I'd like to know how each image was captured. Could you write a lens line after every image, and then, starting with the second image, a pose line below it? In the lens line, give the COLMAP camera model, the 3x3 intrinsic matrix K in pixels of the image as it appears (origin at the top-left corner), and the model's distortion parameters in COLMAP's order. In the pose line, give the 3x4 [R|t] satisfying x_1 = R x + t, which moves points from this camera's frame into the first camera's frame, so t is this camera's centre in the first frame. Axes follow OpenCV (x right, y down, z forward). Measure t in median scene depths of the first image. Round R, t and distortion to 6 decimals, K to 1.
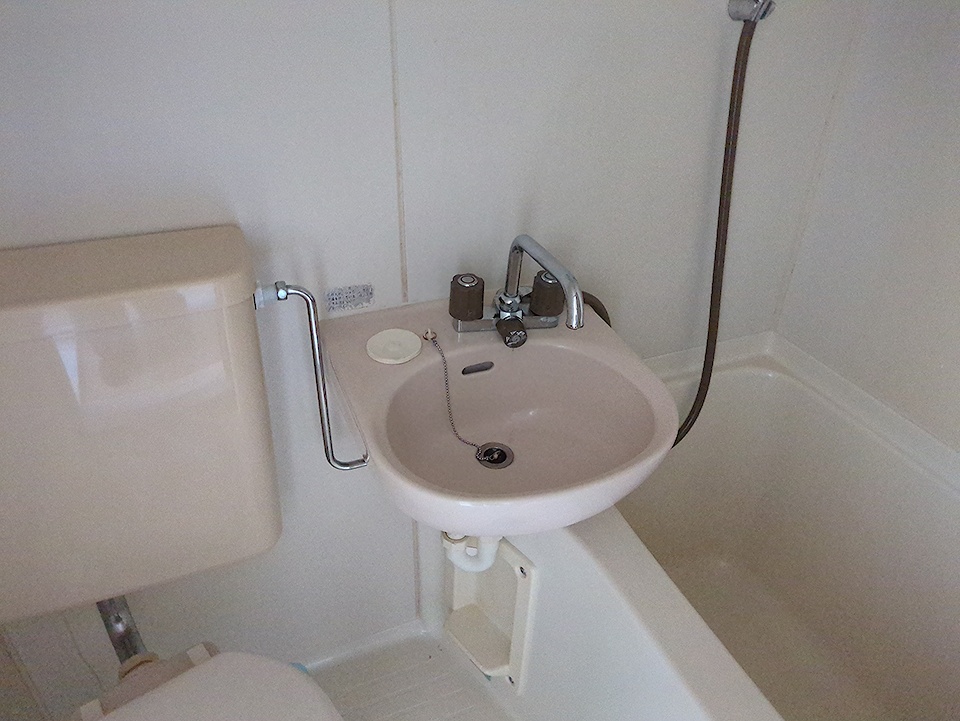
lens RADIAL K [[719.1, 0, 480.0], [0, 719.1, 360.5], [0, 0, 1]] dist [0.058791, -0.059961]
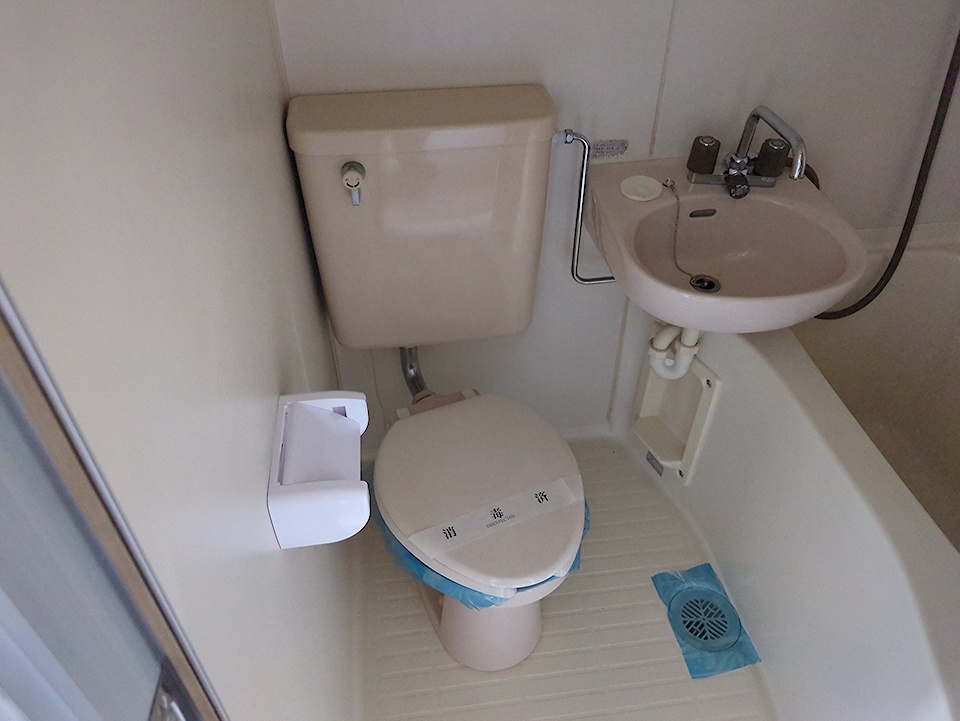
lens RADIAL K [[712.3, 0, 477.4], [0, 712.3, 338.7], [0, 0, 1]] dist [0.031202, -0.003430]
pose [[0.965552, 0.143477, -0.217078, -0.082302], [-0.115830, 0.984027, 0.135185, 0.104948], [0.233007, -0.105384, 0.966748, -0.346489]]
